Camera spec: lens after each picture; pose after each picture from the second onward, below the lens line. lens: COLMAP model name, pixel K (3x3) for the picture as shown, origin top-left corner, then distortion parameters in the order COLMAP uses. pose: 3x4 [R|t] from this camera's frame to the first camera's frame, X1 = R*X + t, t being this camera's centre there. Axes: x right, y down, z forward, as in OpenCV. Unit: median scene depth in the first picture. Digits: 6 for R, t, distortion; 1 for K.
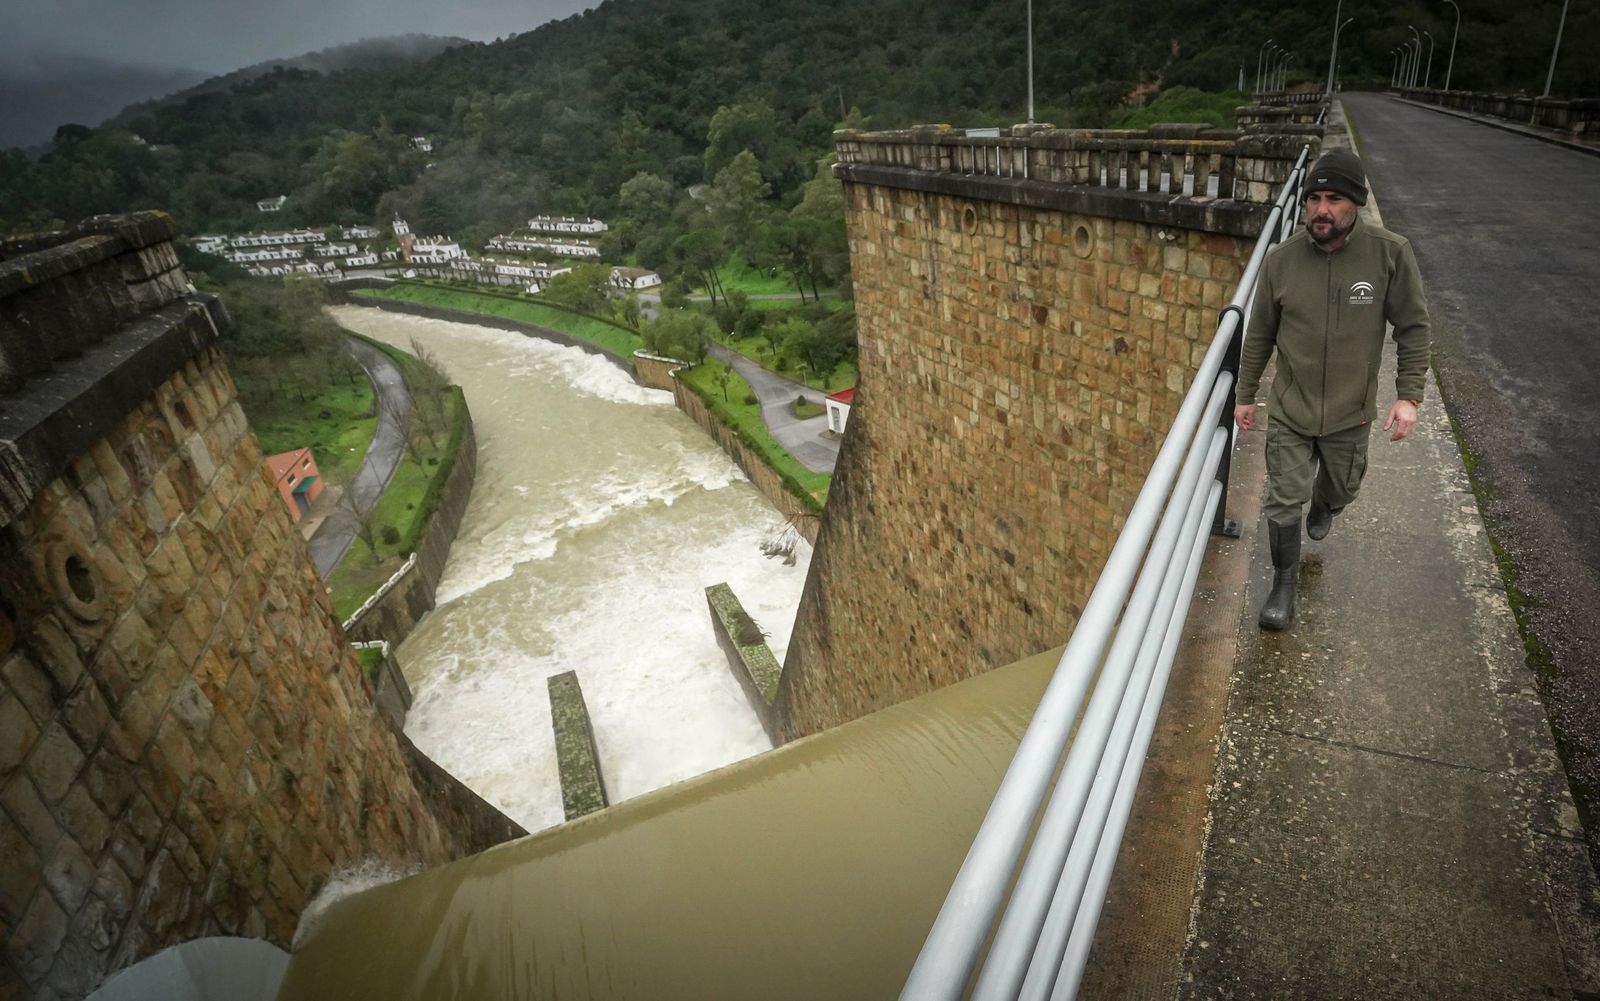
lens RADIAL K [[845.7, 0, 971.8], [0, 845.7, 562.4], [0, 0, 1]] dist [-0.022773, -0.002134]
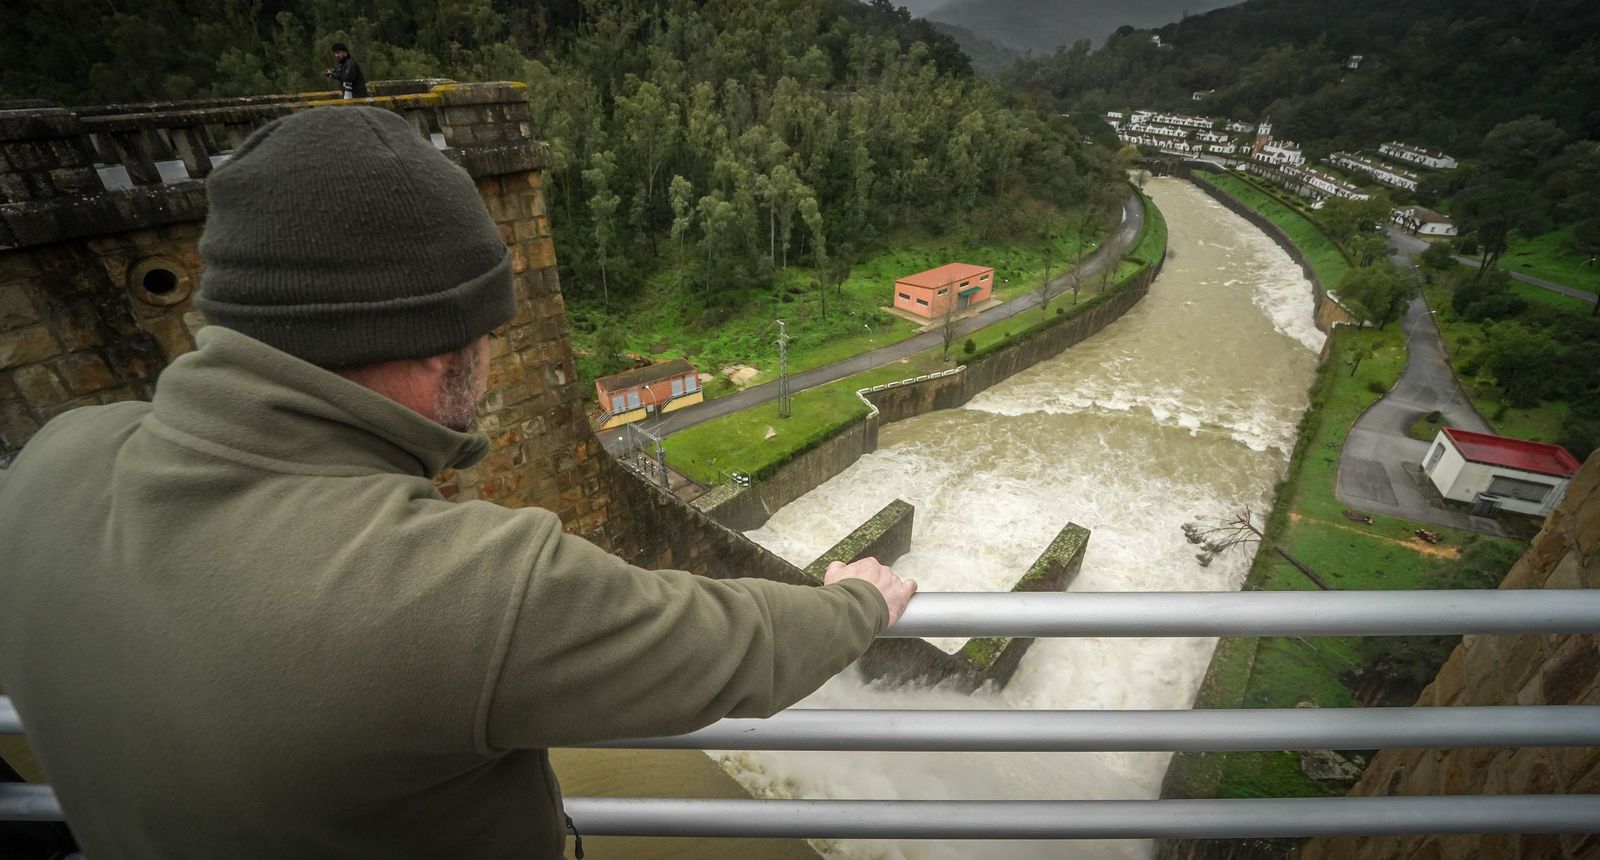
lens RADIAL K [[655.2, 0, 800.0], [0, 655.2, 430.0], [0, 0, 1]] dist [-0.024450, 0.000063]
pose [[0.339773, 0.510494, -0.789906, 0.044476], [-0.459520, 0.822908, 0.334162, -0.056839], [0.820607, 0.249438, 0.514184, 0.100251]]
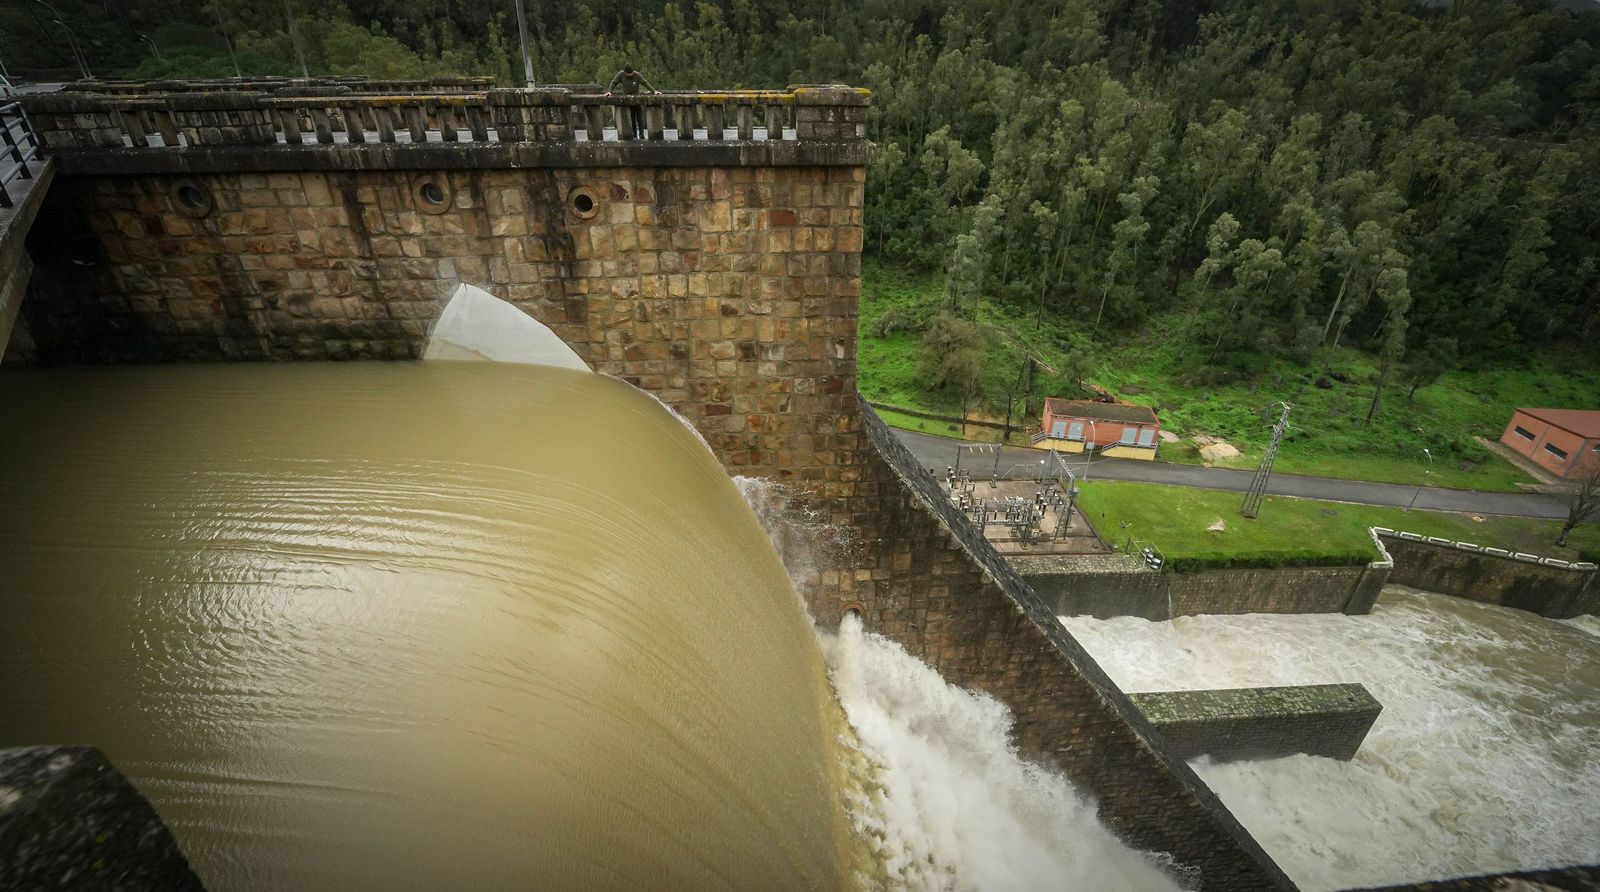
lens RADIAL K [[655.6, 0, 800.1], [0, 655.6, 404.6], [0, 0, 1]] dist [-0.022438, -0.000018]
pose [[-0.426976, 0.448047, -0.785459, 0.043588], [-0.421161, 0.670120, 0.611198, -0.064147], [0.800197, 0.591771, -0.097425, 0.114739]]
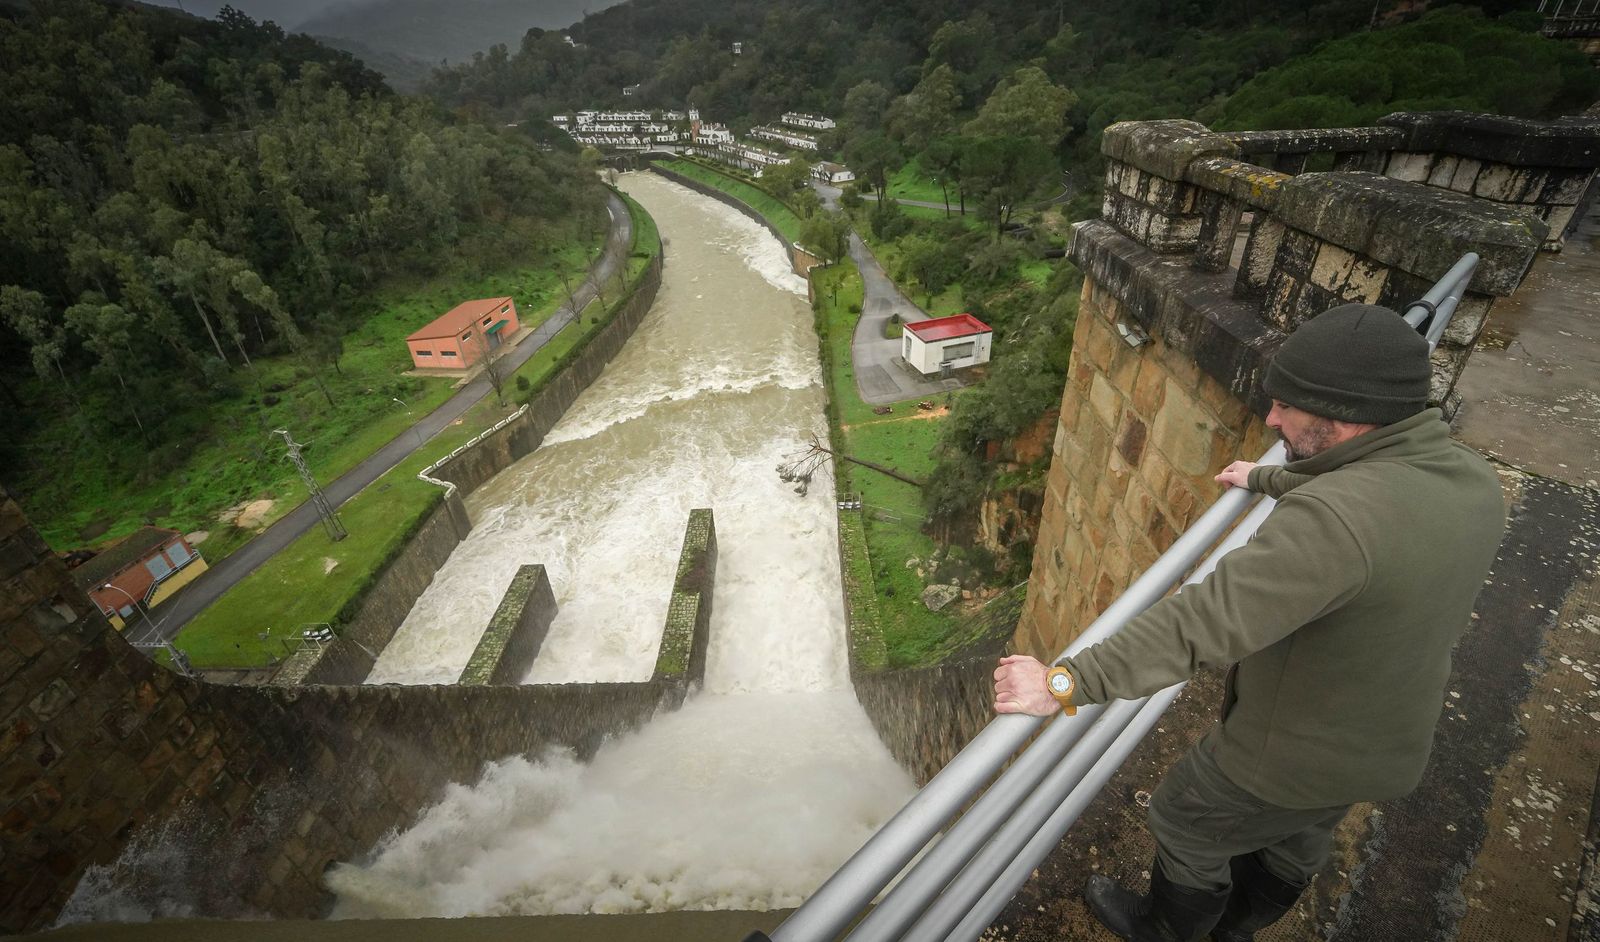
lens RADIAL K [[676.8, 0, 799.2], [0, 676.8, 465.3], [0, 0, 1]] dist [-0.017783, -0.004606]
pose [[0.879044, 0.259229, -0.400103, 0.041679], [-0.222199, 0.965294, 0.137239, -0.055518], [0.421794, -0.031737, 0.906136, 0.095605]]
